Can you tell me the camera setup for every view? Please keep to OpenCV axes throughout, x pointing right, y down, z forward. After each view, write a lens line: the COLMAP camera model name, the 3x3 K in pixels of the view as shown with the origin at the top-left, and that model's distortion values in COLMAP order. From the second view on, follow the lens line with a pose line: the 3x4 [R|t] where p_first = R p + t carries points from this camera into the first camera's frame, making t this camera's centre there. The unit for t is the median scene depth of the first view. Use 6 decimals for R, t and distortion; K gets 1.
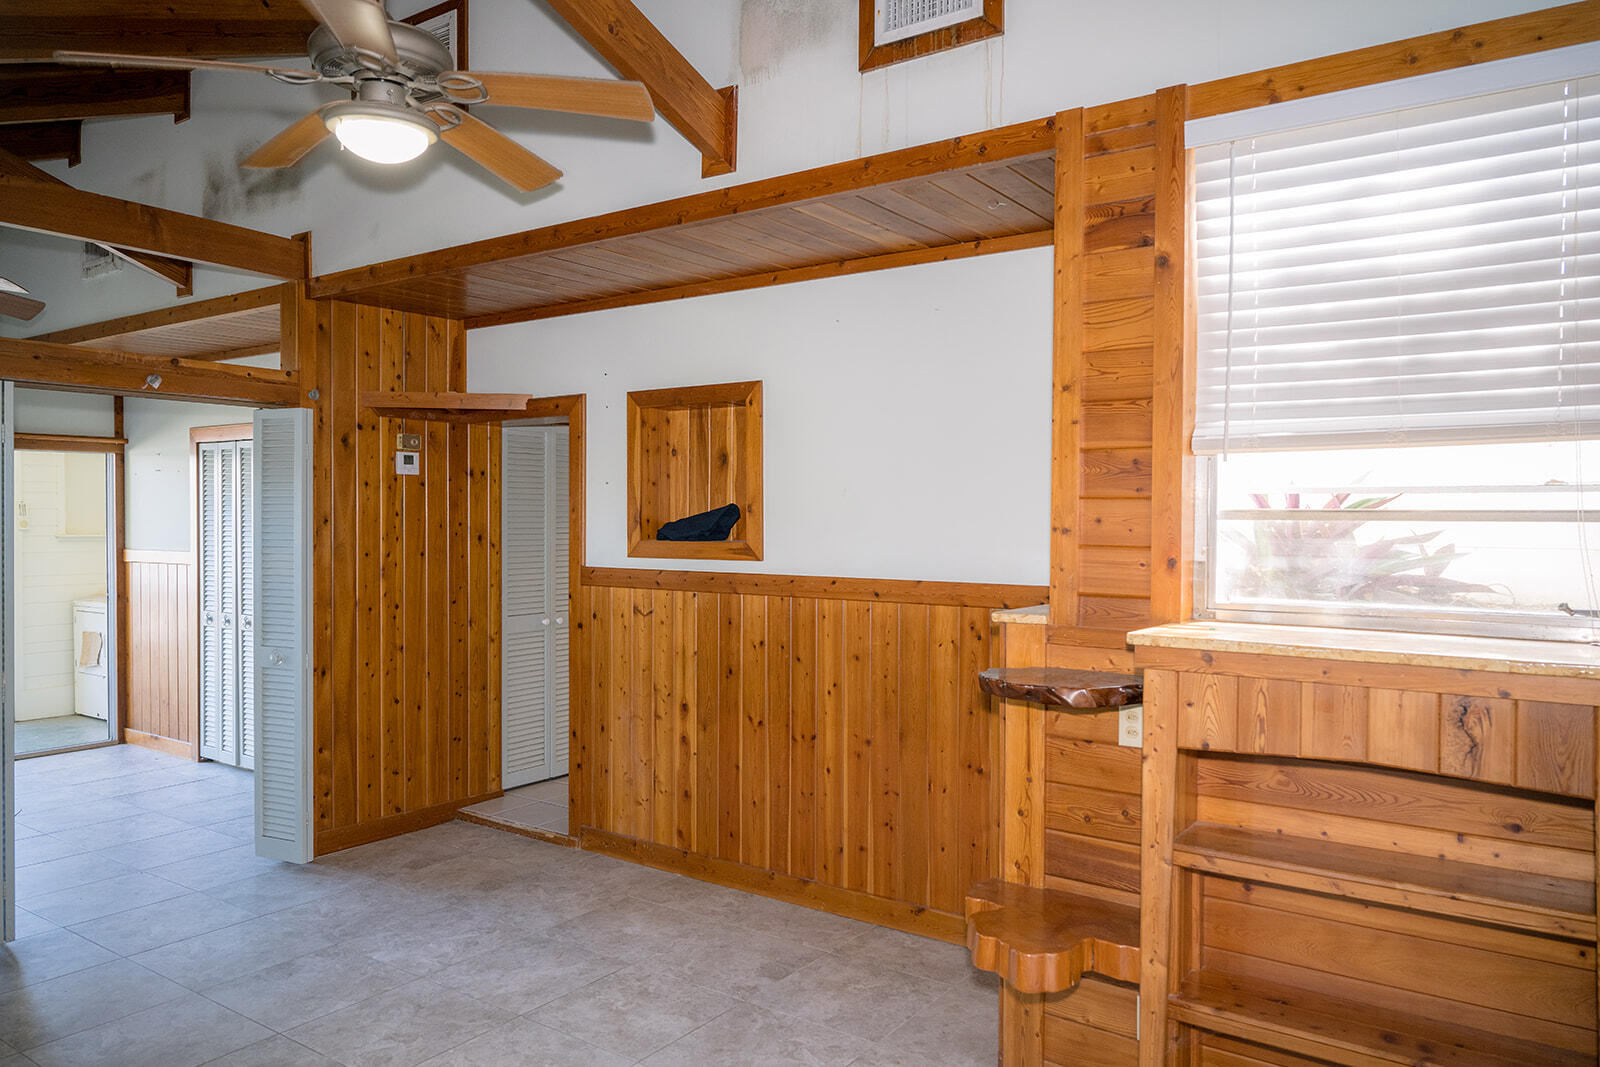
lens RADIAL K [[1116.6, 0, 801.0], [0, 1116.6, 526.3], [0, 0, 1]] dist [-0.000198, -0.001287]
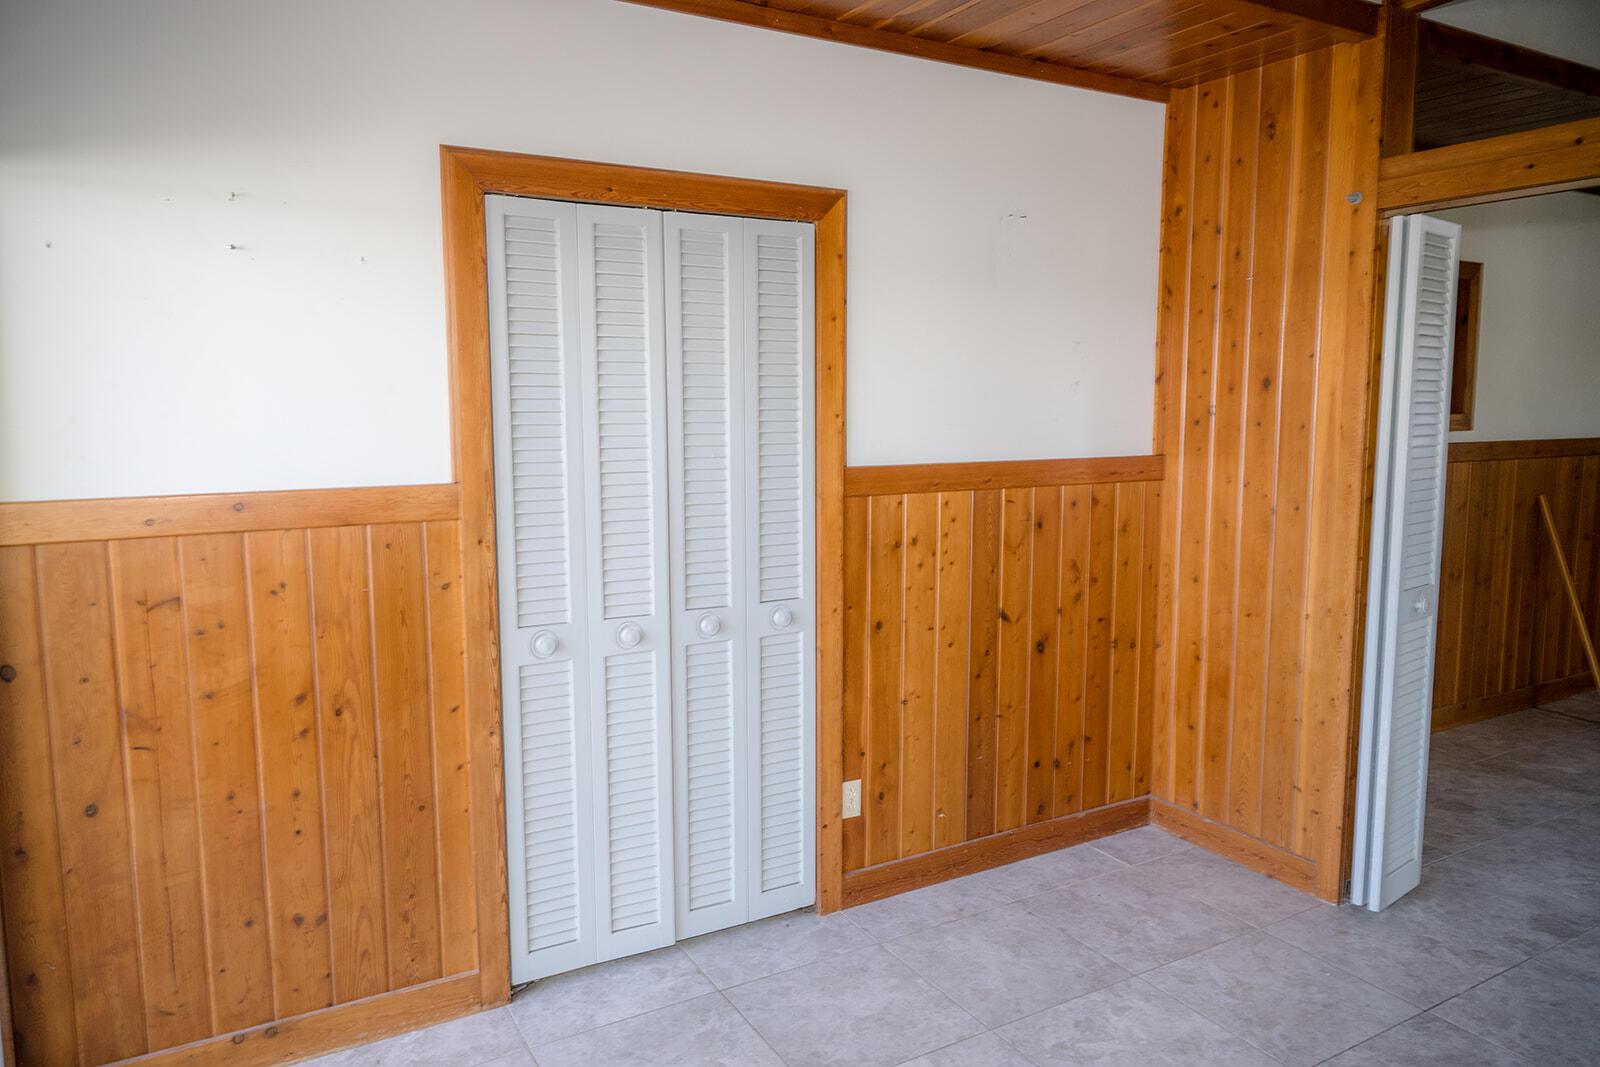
lens RADIAL K [[1105.5, 0, 820.2], [0, 1105.5, 521.6], [0, 0, 1]] dist [0.000709, -0.002090]
pose [[0.414062, -0.106741, 0.903969, -1.319298], [0.012340, 0.993668, 0.111681, -0.008696], [-0.910165, -0.035088, 0.412757, 1.156702]]
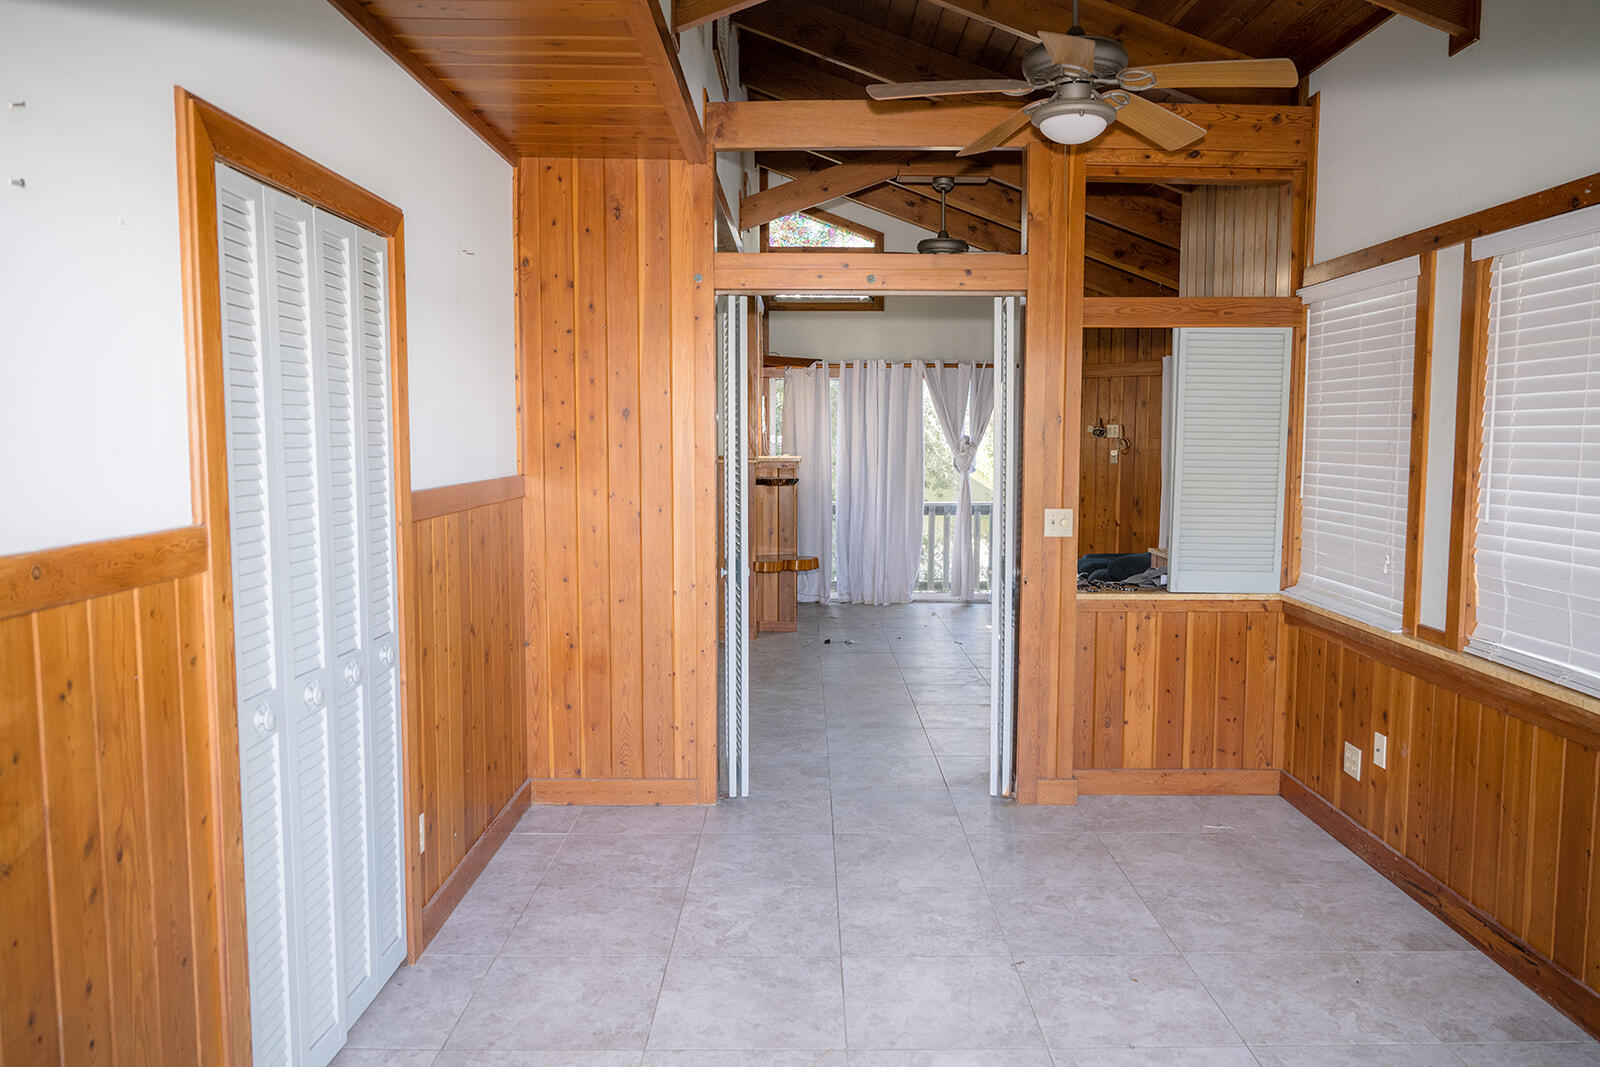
lens RADIAL K [[1137.1, 0, 825.4], [0, 1137.1, 528.2], [0, 0, 1]] dist [-0.001125, -0.001957]
pose [[-0.586220, -0.074009, 0.806765, -1.395149], [0.003951, 0.995546, 0.094197, -0.007220], [-0.810142, 0.058407, -0.583316, 1.650921]]
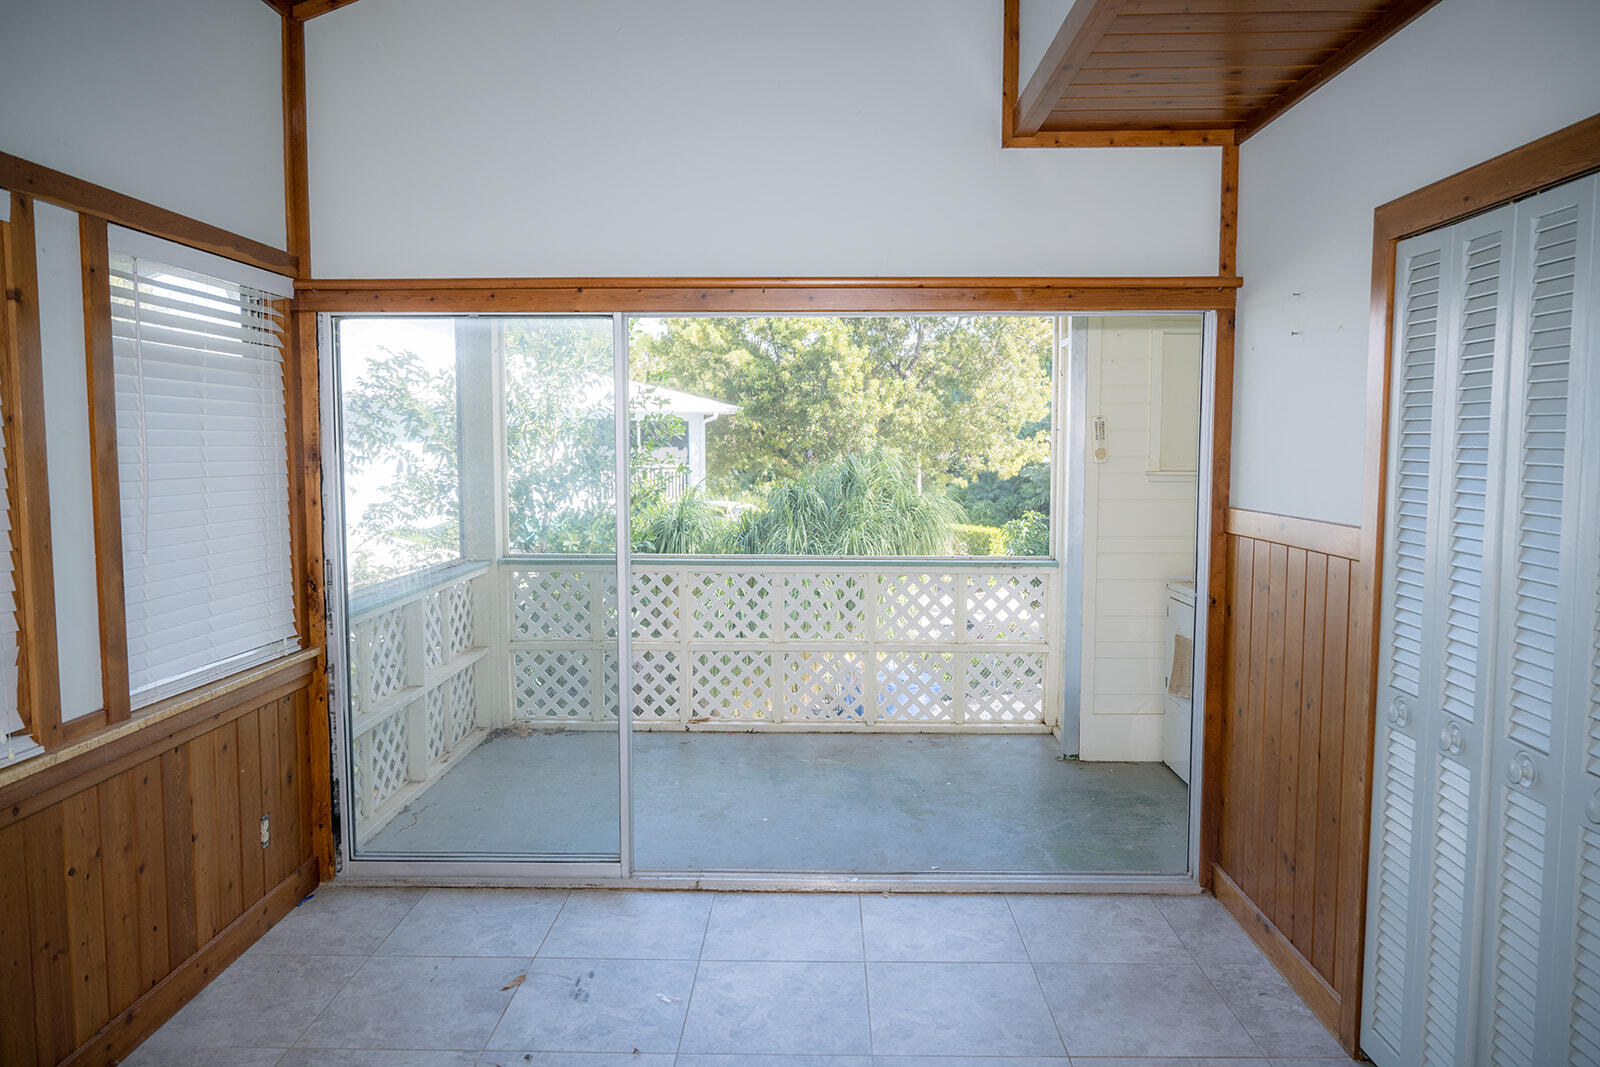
lens RADIAL K [[1116.6, 0, 801.0], [0, 1116.6, 526.3], [0, 0, 1]] dist [-0.000198, -0.001287]
pose [[0.555773, 0.064671, -0.828815, -0.514598], [-0.009740, 0.997408, 0.071295, -0.007090], [0.831277, -0.031551, 0.554962, 0.971817]]
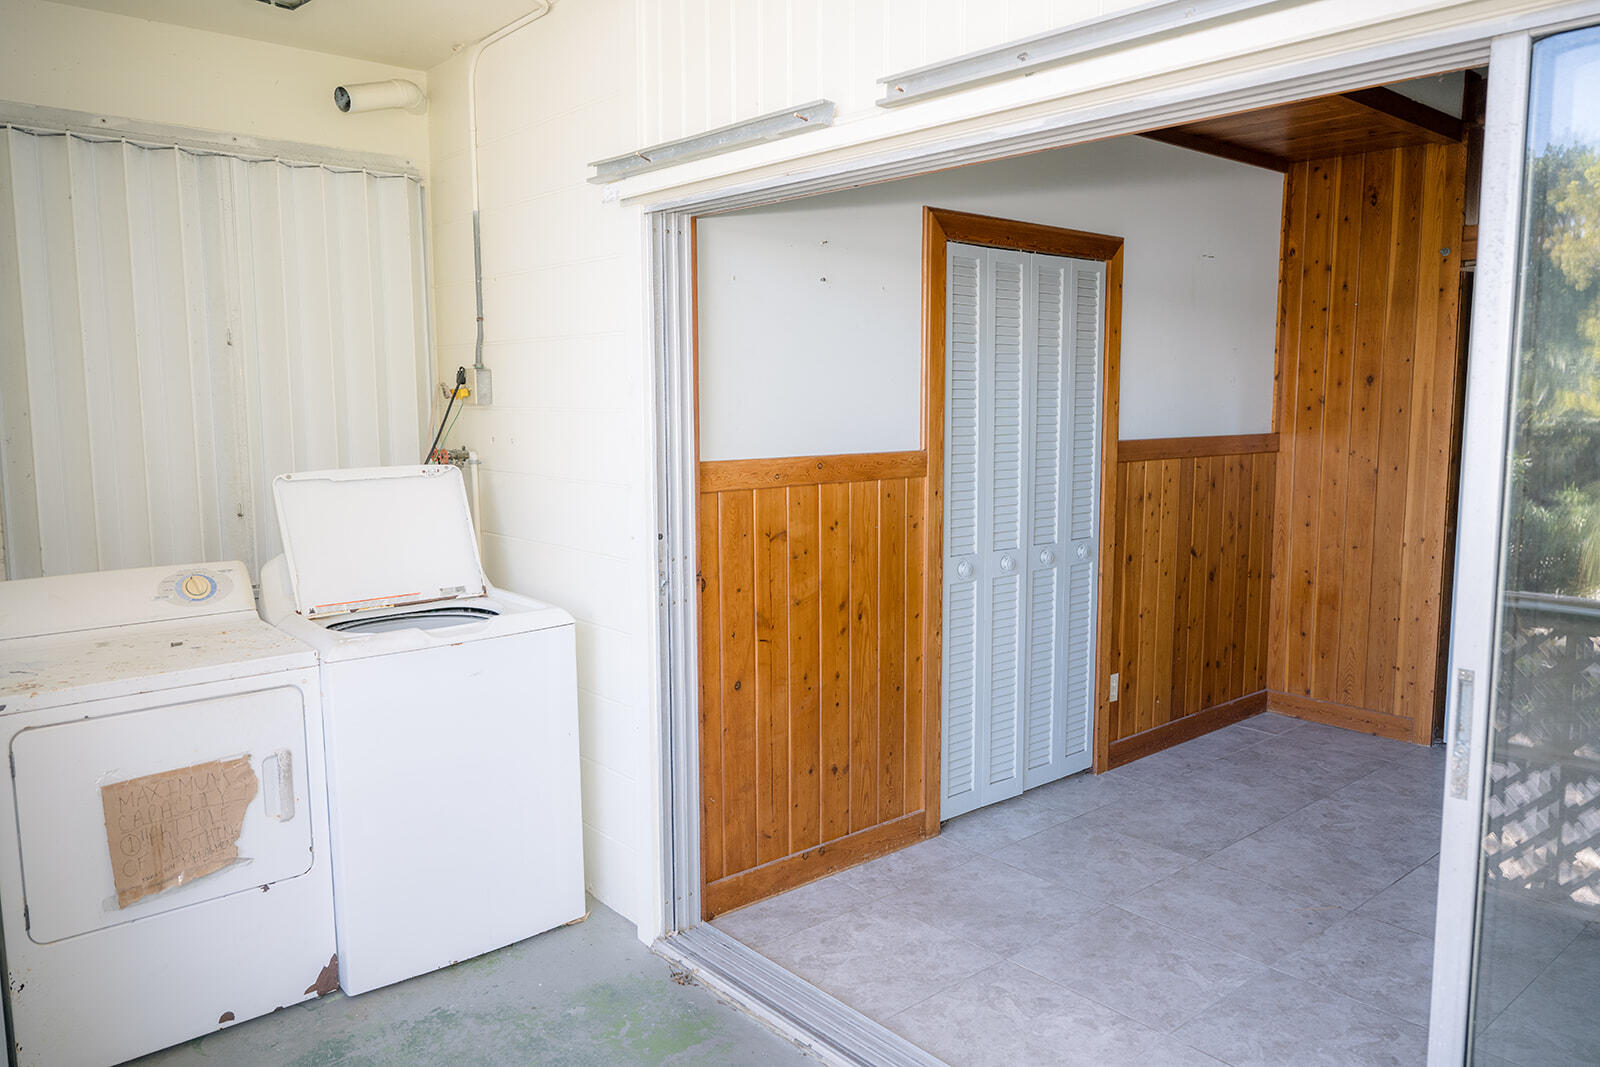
lens RADIAL K [[1143.0, 0, 829.3], [0, 1143.0, 527.8], [0, 0, 1]] dist [-0.000994, -0.001139]
pose [[0.230117, -0.116632, 0.966149, -1.705733], [0.012432, 0.993064, 0.116920, -0.007919], [-0.973083, -0.014894, 0.229971, 1.456608]]
